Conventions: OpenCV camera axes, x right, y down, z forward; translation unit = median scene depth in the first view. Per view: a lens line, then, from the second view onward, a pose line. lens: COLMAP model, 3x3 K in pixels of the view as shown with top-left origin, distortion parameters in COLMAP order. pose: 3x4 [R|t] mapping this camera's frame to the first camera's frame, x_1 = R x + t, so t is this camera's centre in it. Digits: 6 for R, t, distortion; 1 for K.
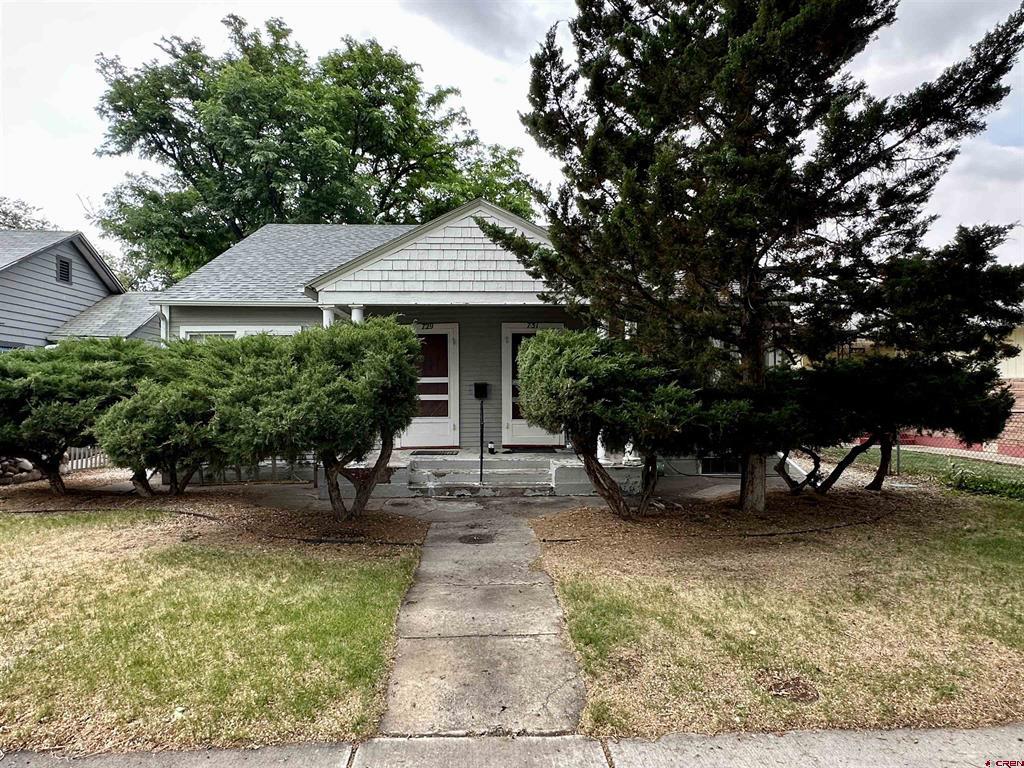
lens RADIAL K [[620.3, 0, 512.3], [0, 620.3, 383.9], [0, 0, 1]] dist [0.004901, -0.000292]
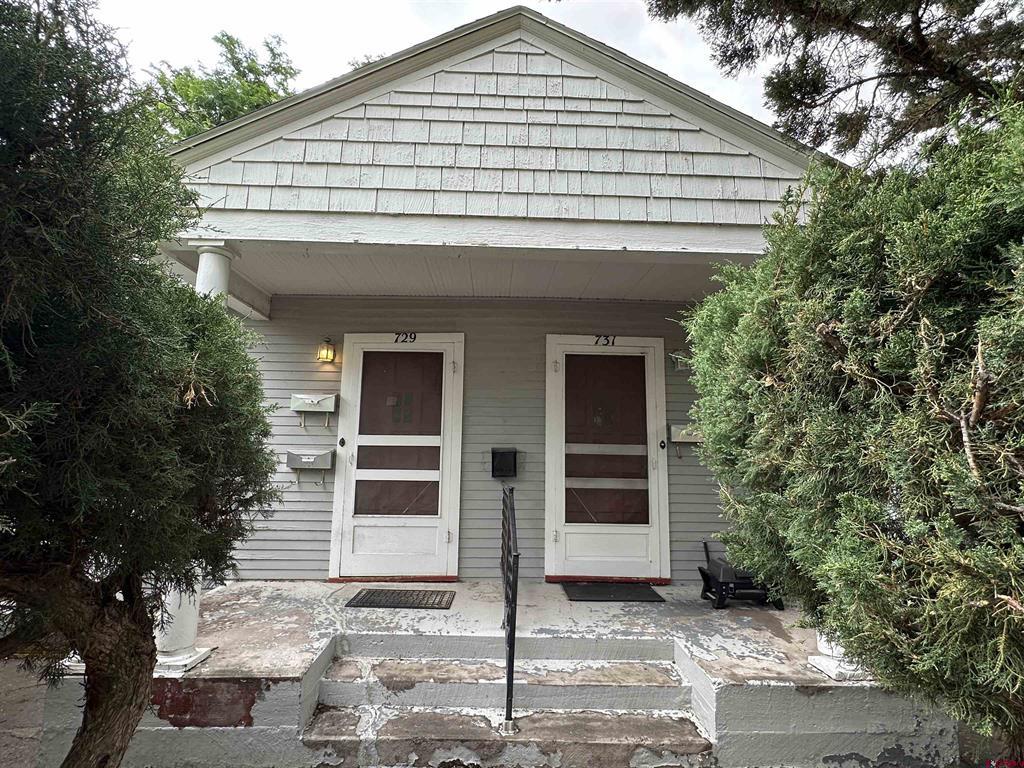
lens RADIAL K [[512.5, 0, 507.0], [0, 512.5, 387.3], [0, 0, 1]] dist [0.006744, 0.000614]
pose [[0.999685, 0.016665, -0.018762, -0.043161], [-0.019102, 0.990215, -0.138238, 0.007176], [0.016275, 0.138553, 0.990221, 0.592001]]
